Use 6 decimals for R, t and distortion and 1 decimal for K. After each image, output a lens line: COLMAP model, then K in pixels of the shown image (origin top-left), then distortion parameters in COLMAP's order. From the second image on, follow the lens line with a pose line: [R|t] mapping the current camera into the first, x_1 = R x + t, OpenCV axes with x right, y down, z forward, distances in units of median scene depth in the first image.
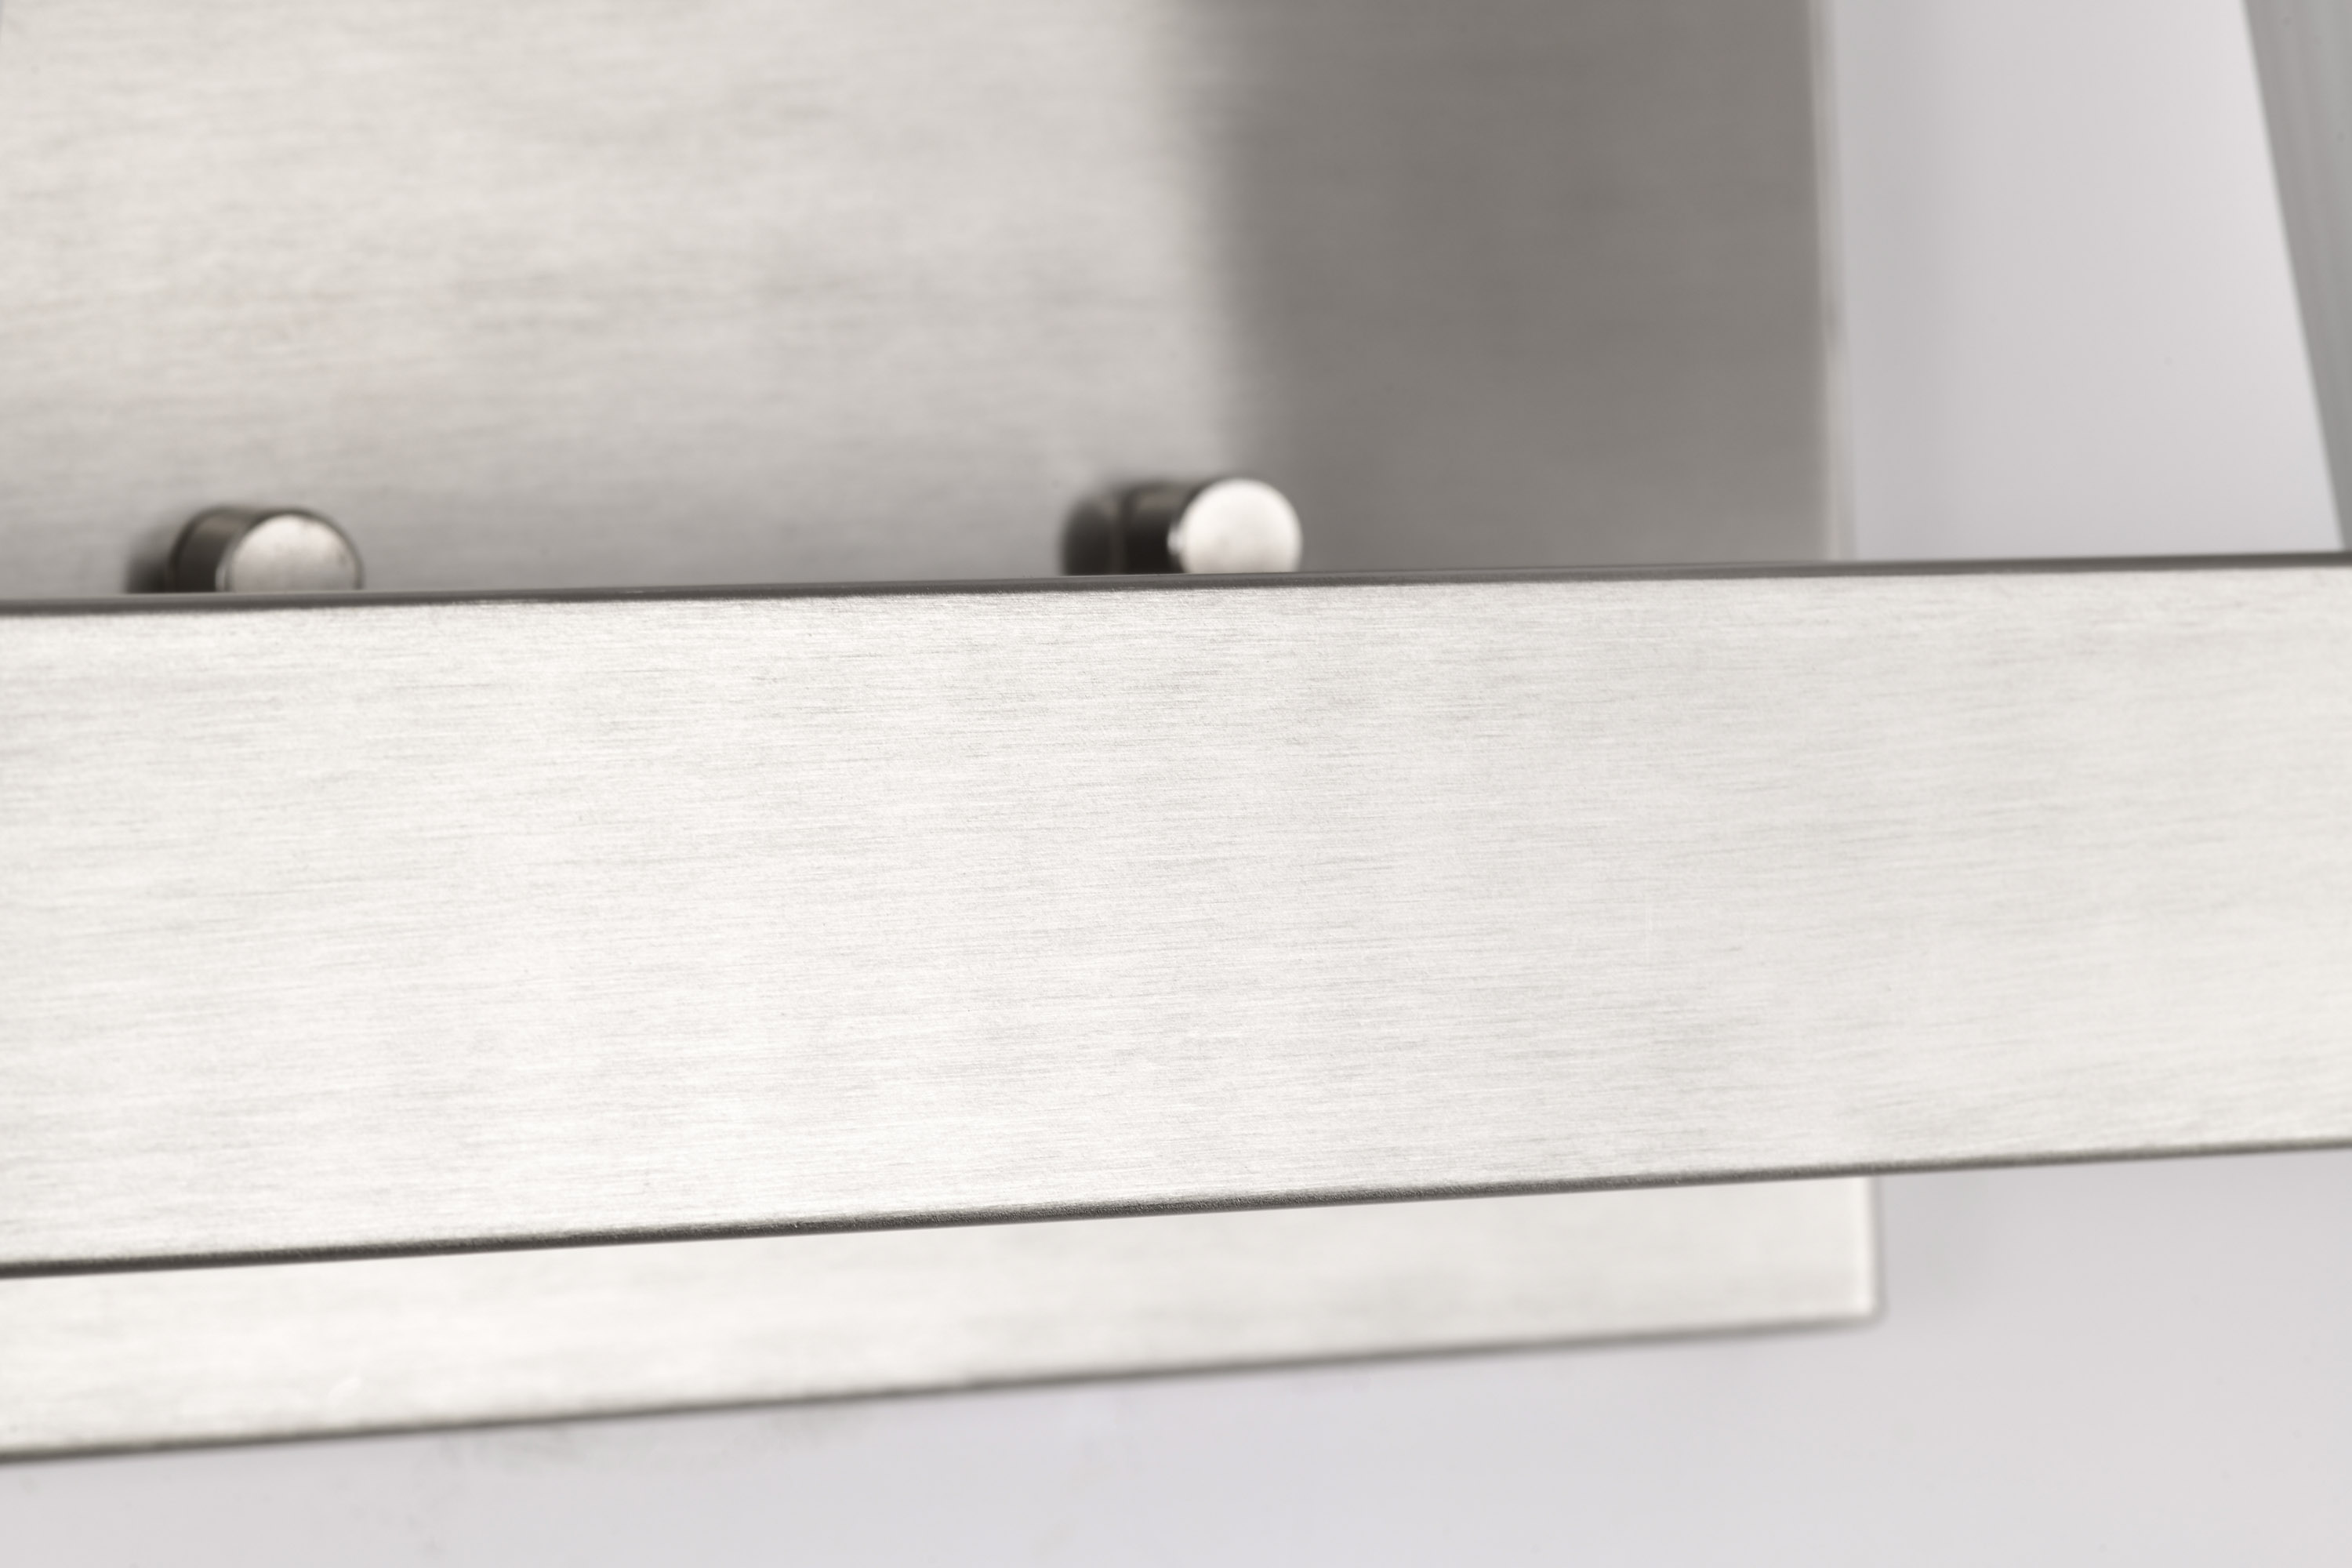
lens RADIAL K [[8702.8, 0, 1176.0], [0, 8702.8, 784.0], [0, 0, 1]] dist [0.027282, -1.108116]
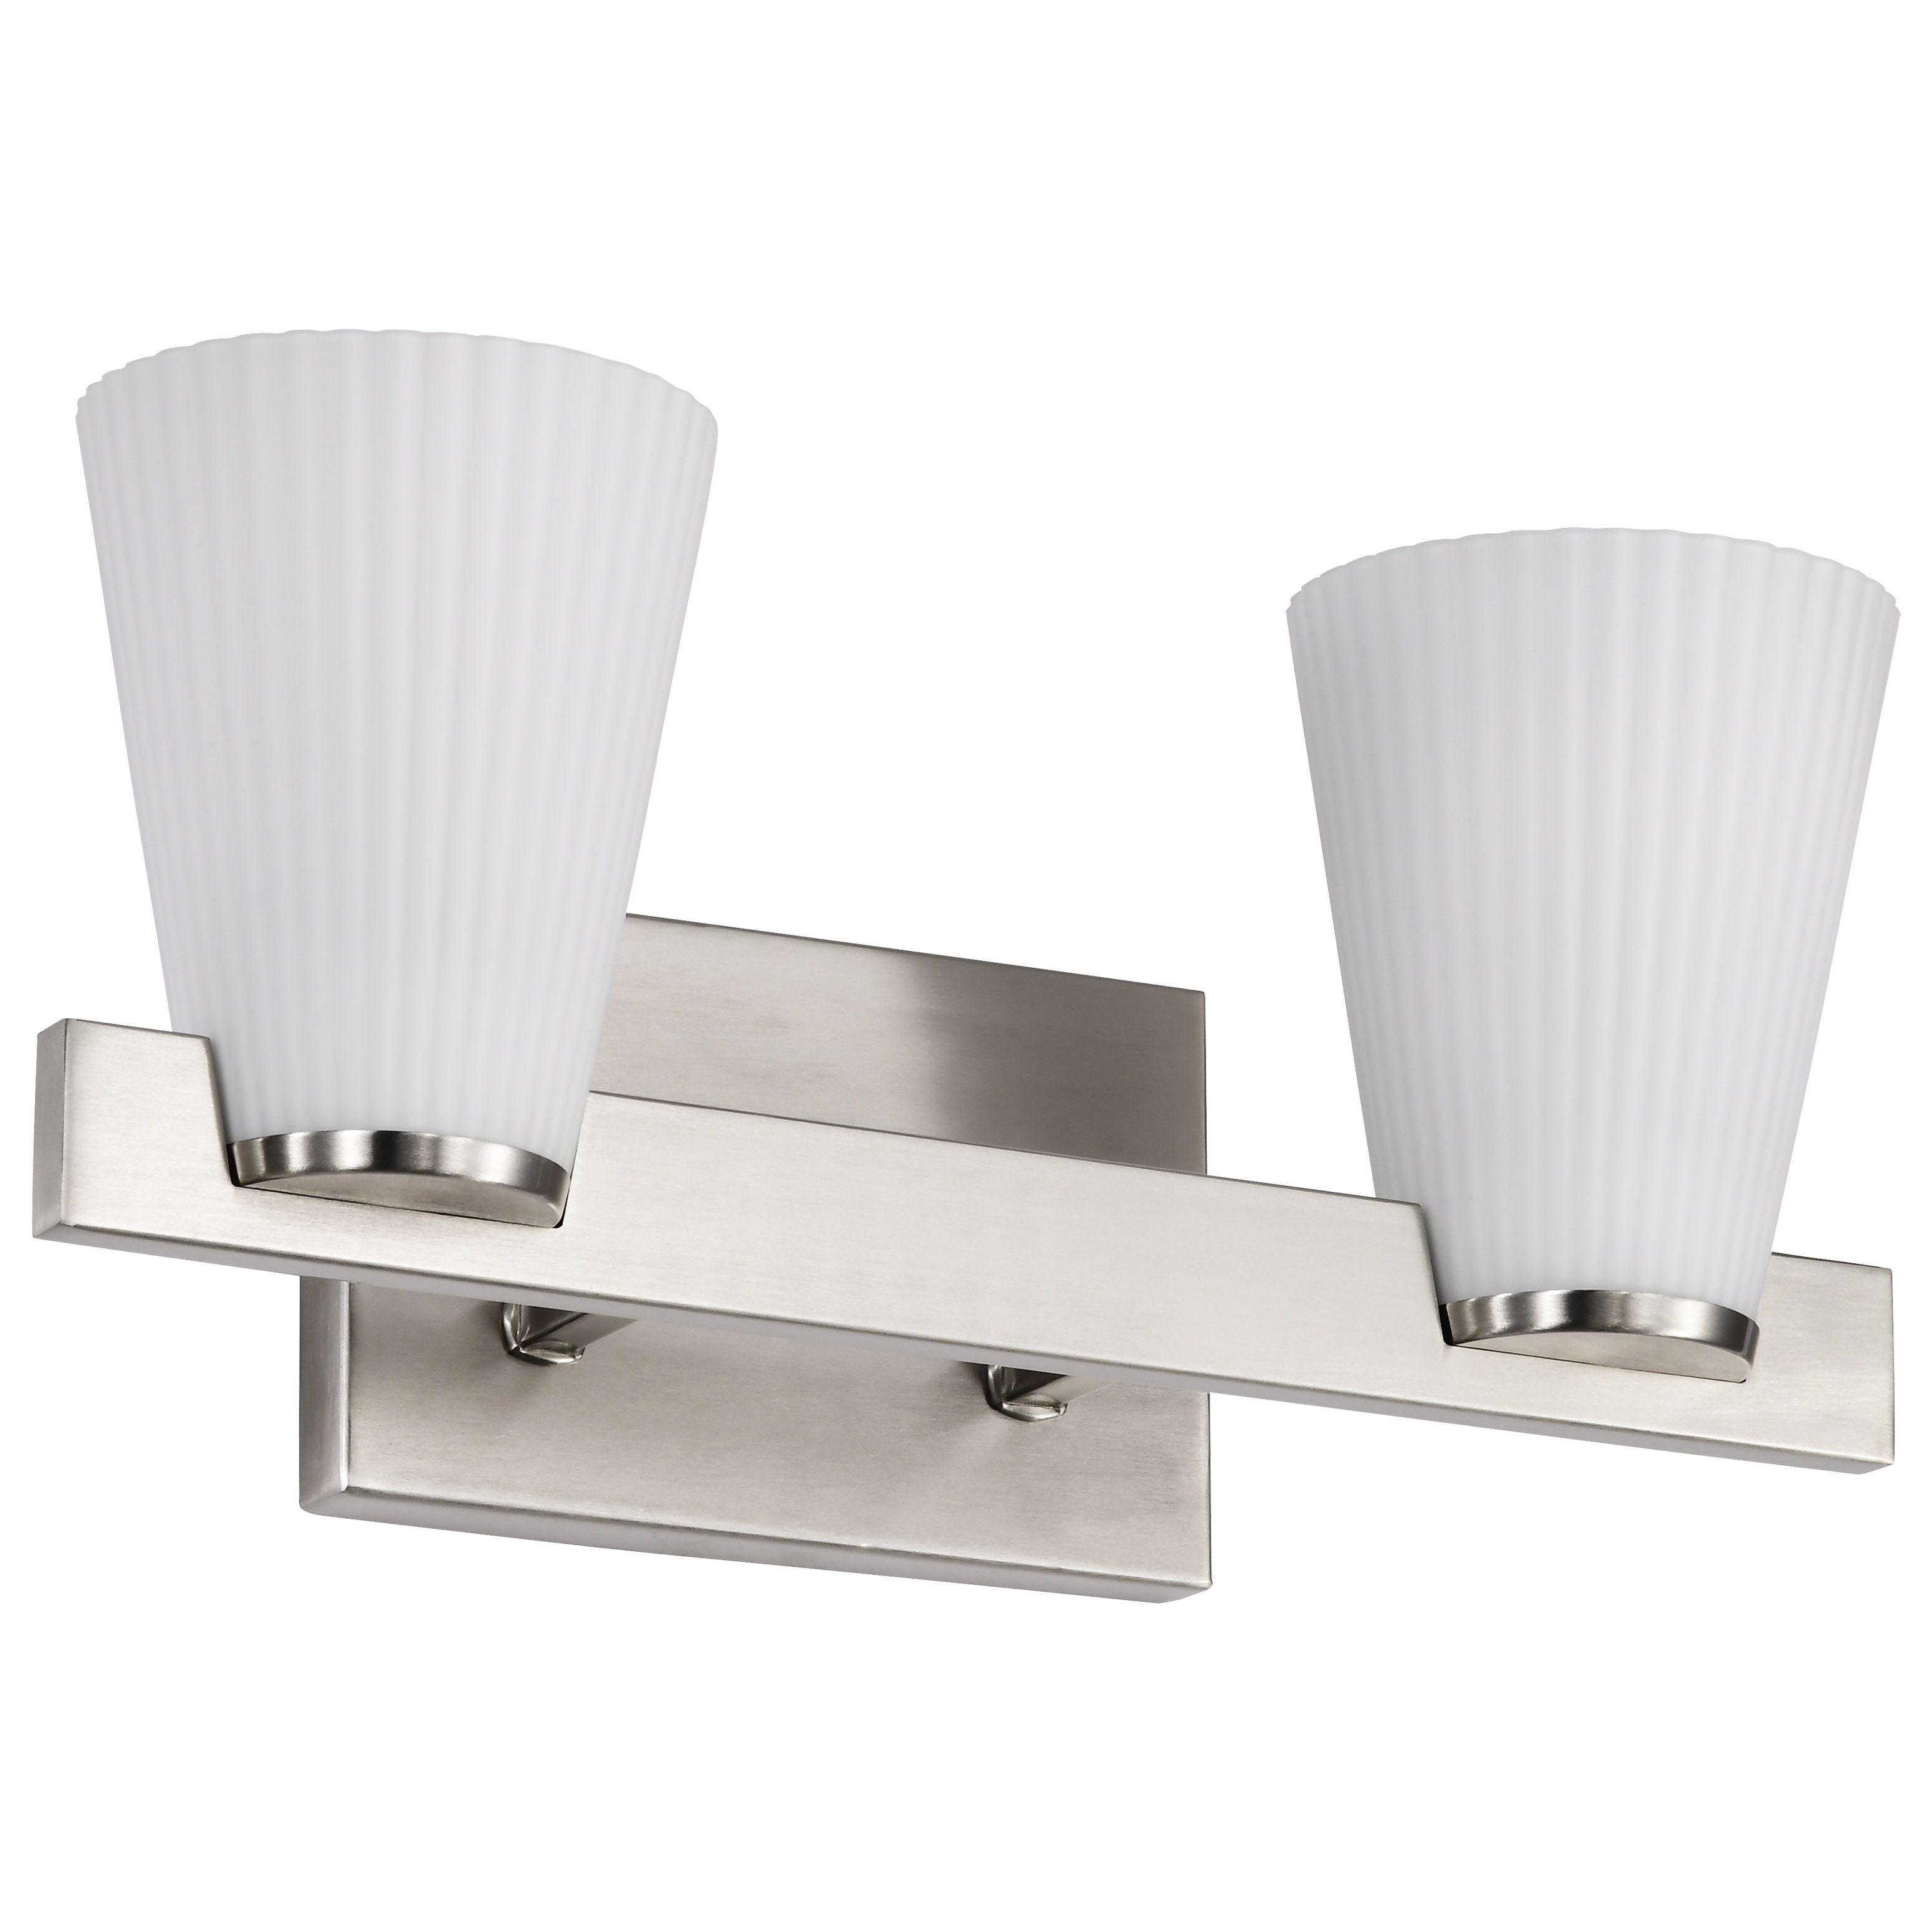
lens RADIAL K [[13286.4, 0, 966.0], [0, 13286.4, 966.0], [0, 0, 1]] dist [-0.156727, 26.634191]
pose [[0.998390, 0.046139, 0.033007, -0.155046], [-0.035650, 0.962862, -0.267629, 1.133497], [-0.044130, 0.266021, 0.962957, -3.403753]]
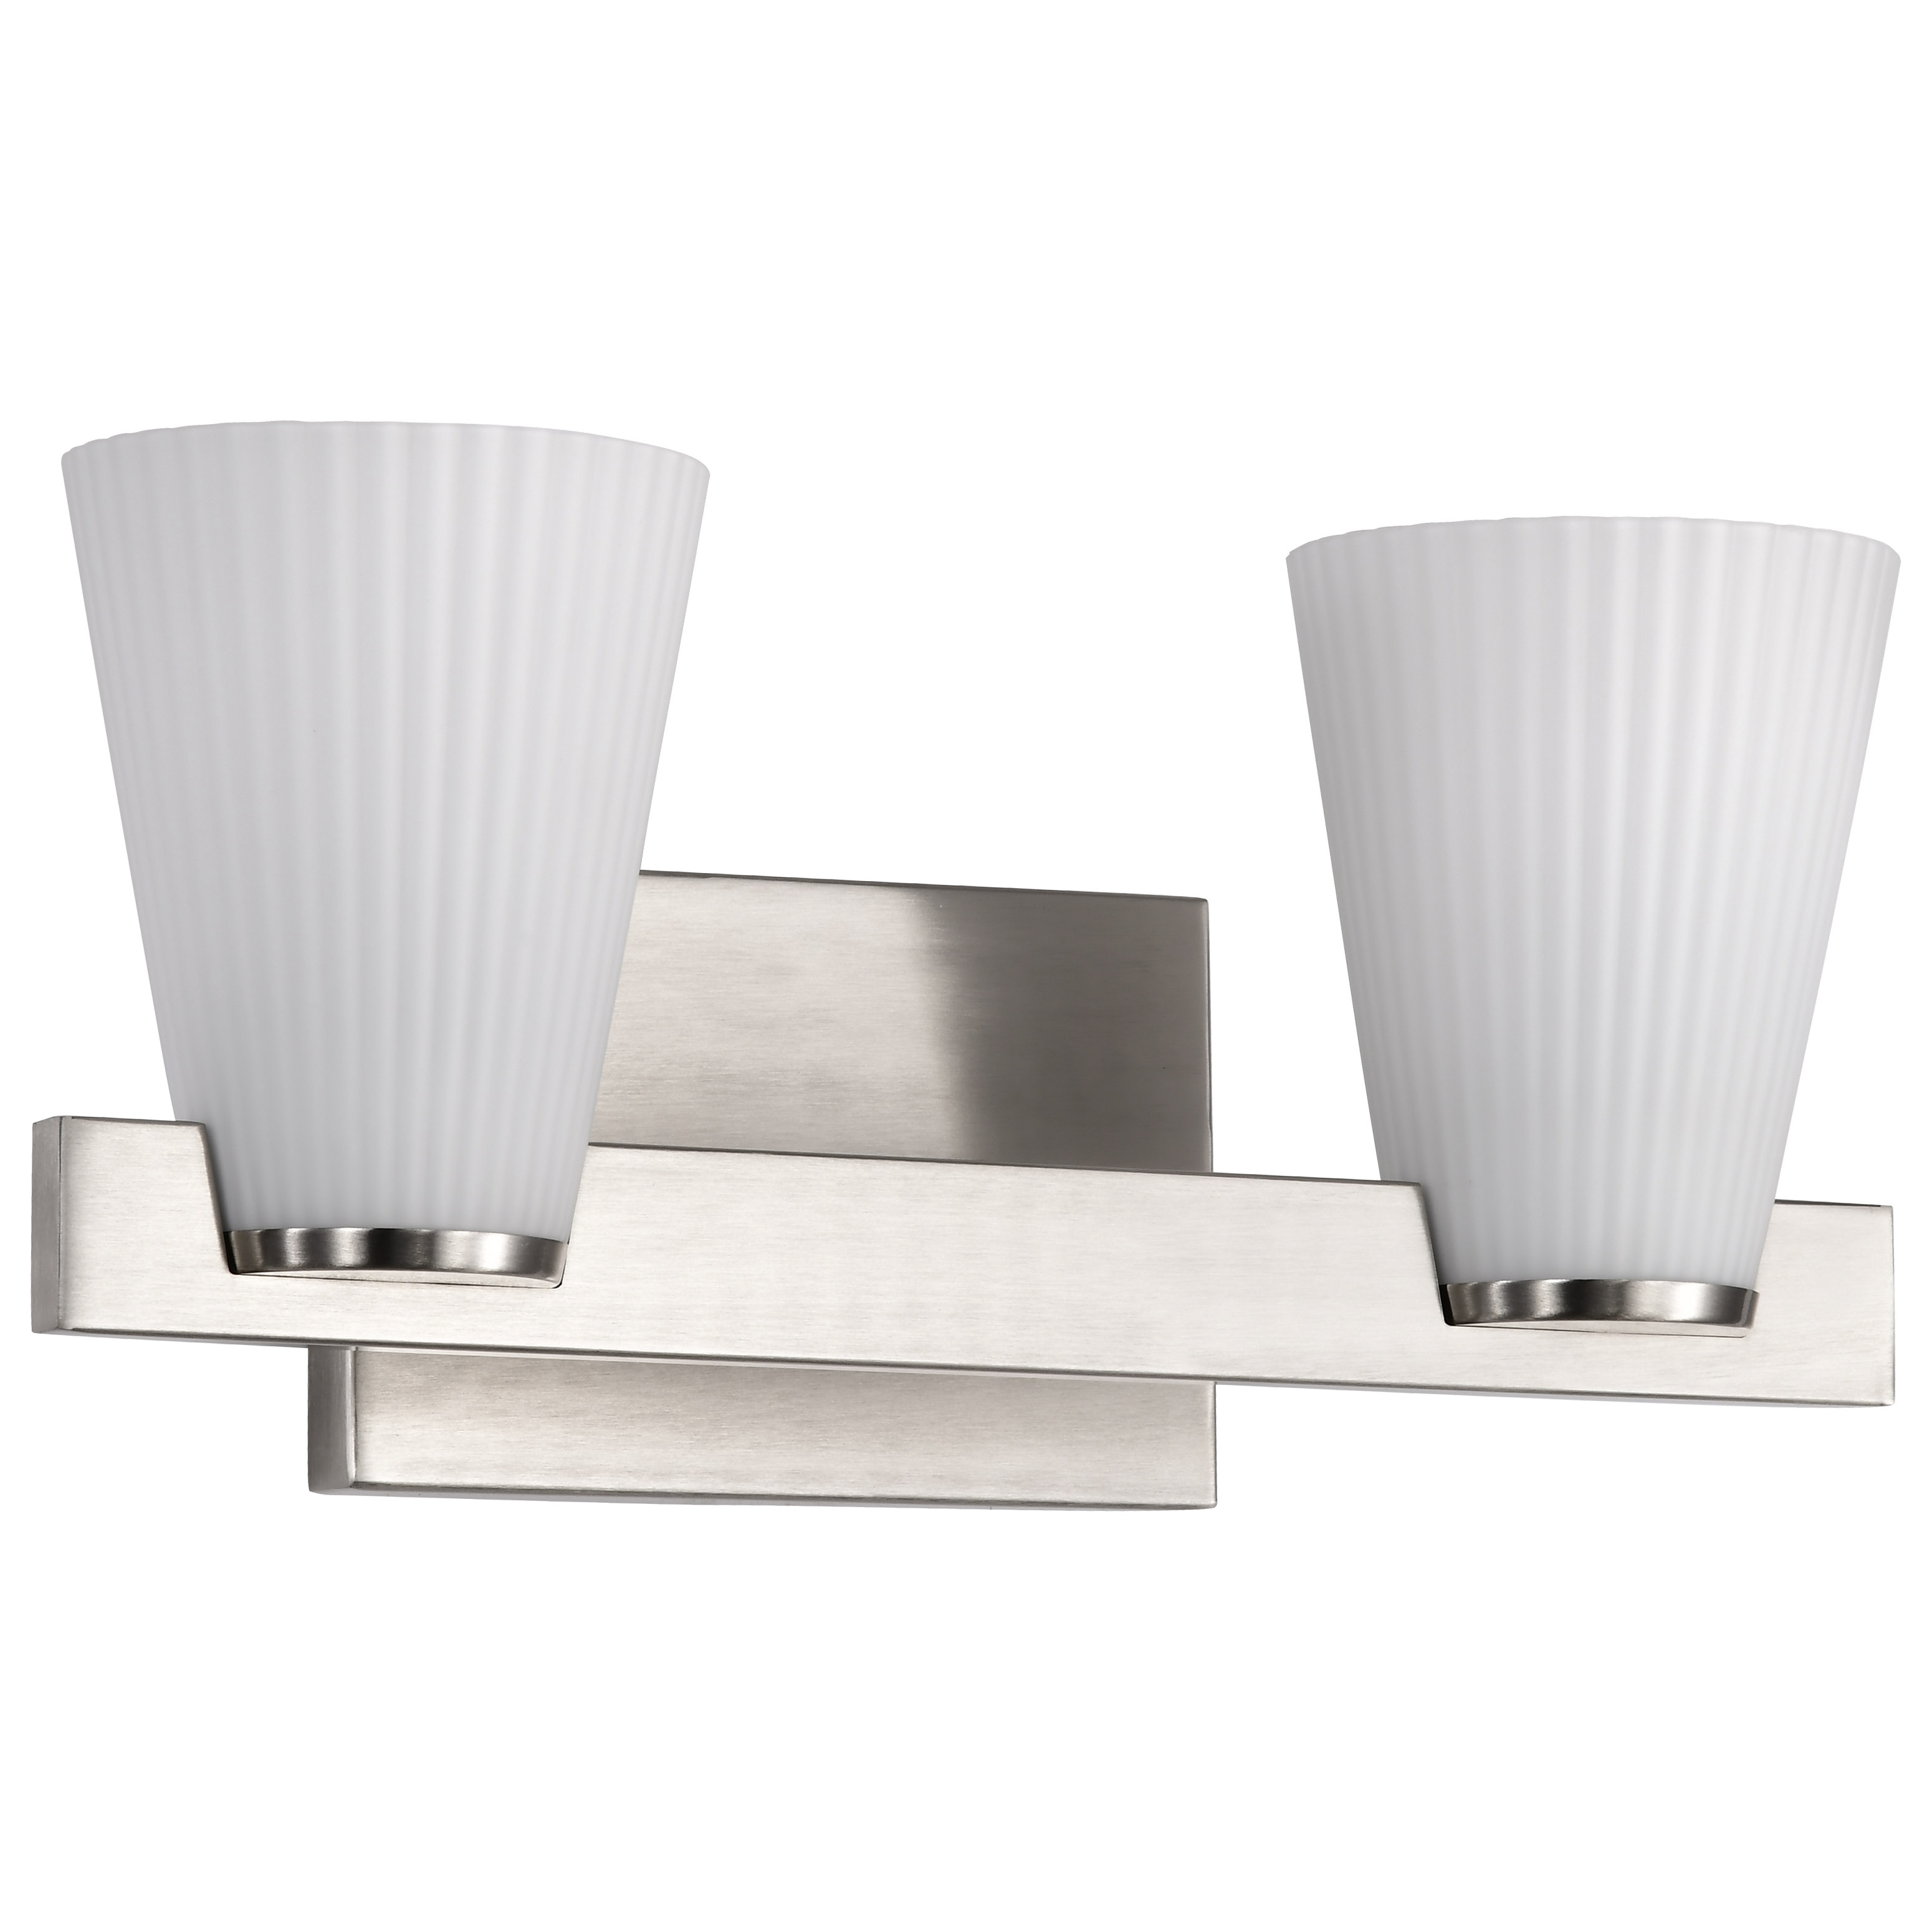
lens RADIAL K [[13286.4, 0, 966.0], [0, 13286.4, 966.0], [0, 0, 1]] dist [-0.156727, 26.634191]
pose [[0.999050, 0.031955, 0.029641, -0.139013], [-0.028302, 0.992802, -0.116379, 0.439589], [-0.033146, 0.115429, 0.992763, -3.537330]]
